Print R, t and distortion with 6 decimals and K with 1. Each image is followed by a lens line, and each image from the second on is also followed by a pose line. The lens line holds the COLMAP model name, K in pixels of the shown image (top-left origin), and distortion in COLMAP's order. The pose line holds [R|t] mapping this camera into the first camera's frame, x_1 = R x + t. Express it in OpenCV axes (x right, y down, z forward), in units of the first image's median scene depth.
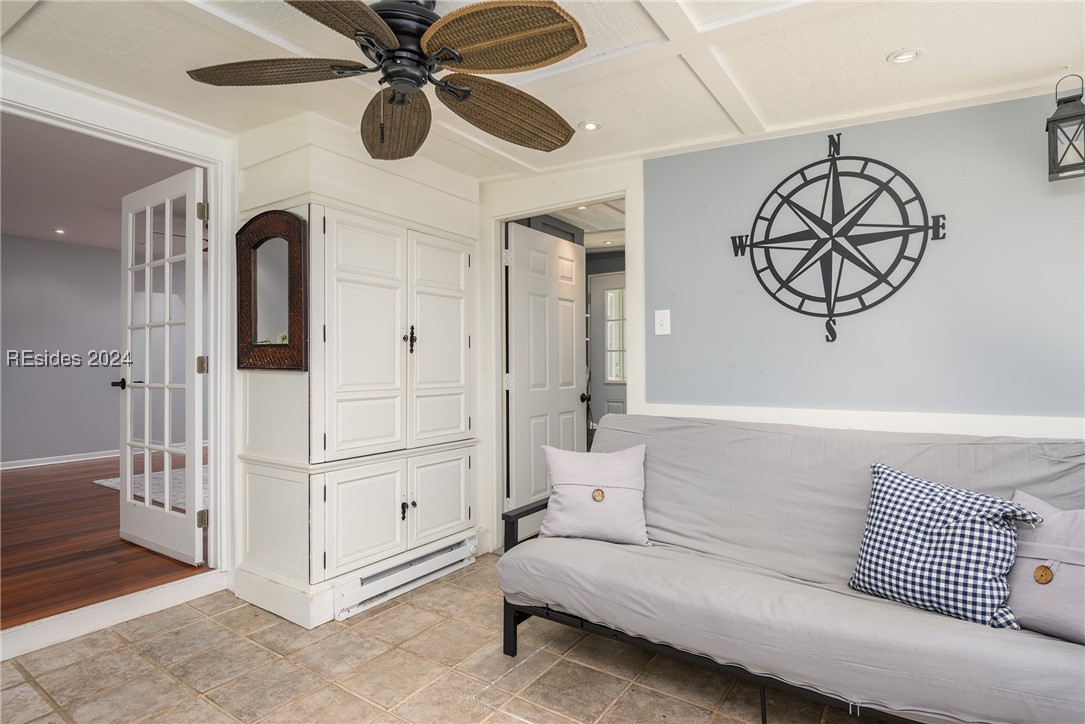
lens RADIAL K [[560.6, 0, 553.8], [0, 560.6, 363.5], [0, 0, 1]] dist [-0.004393, 0.001121]
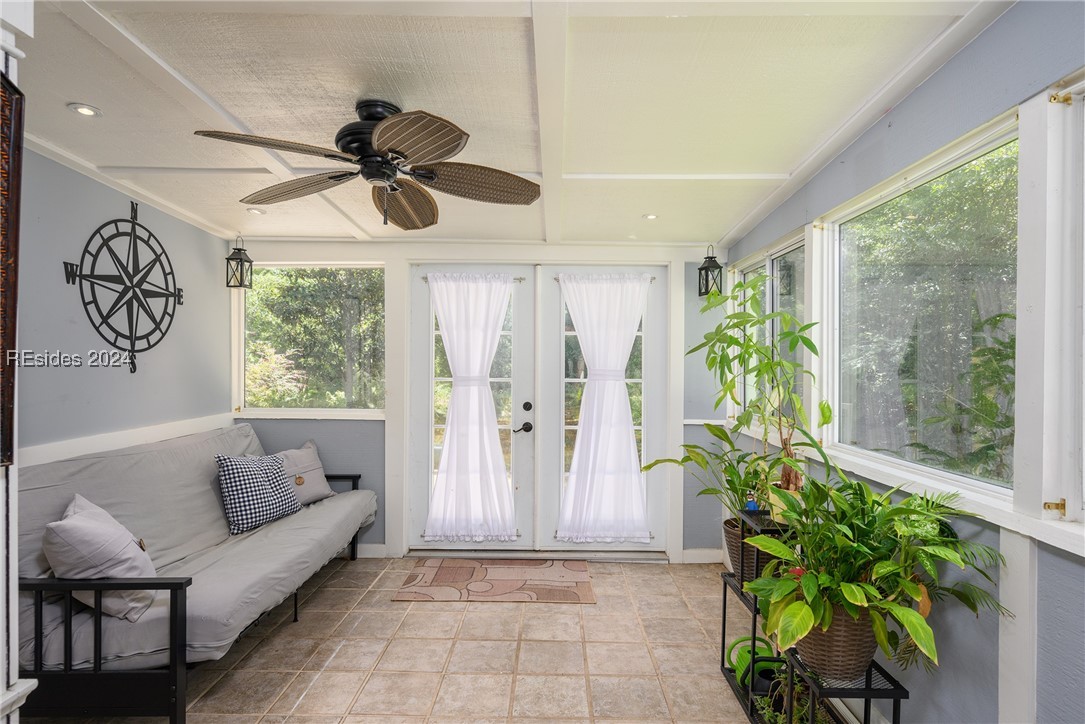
lens RADIAL K [[560.6, 0, 549.9], [0, 560.6, 360.3], [0, 0, 1]] dist [-0.004393, 0.001121]
pose [[-0.545676, 0.004058, 0.837986, -1.011027], [-0.001275, 0.999983, -0.005673, -0.060440], [-0.837995, -0.004164, -0.545662, 0.905368]]
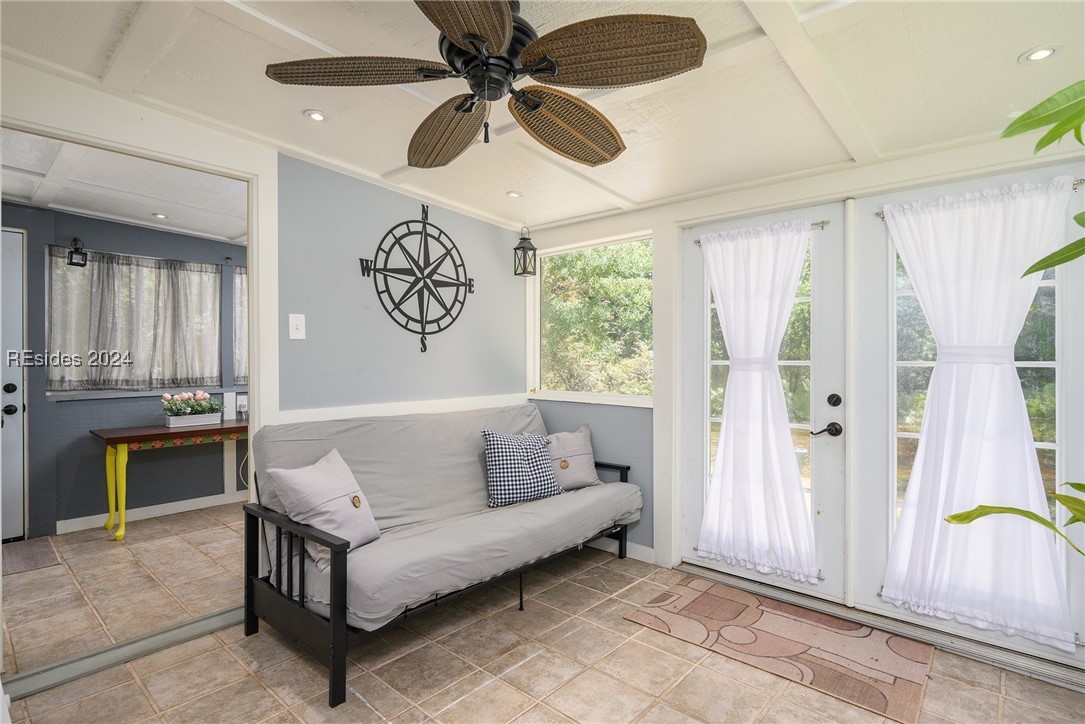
lens RADIAL K [[534.3, 0, 546.4], [0, 534.3, 358.1], [0, 0, 1]] dist [-0.002078, 0.000007]
pose [[0.134021, 0.008924, 0.990938, -0.789286], [-0.001712, 0.999960, -0.008774, -0.012513], [-0.990977, -0.000521, 0.134031, 0.516298]]
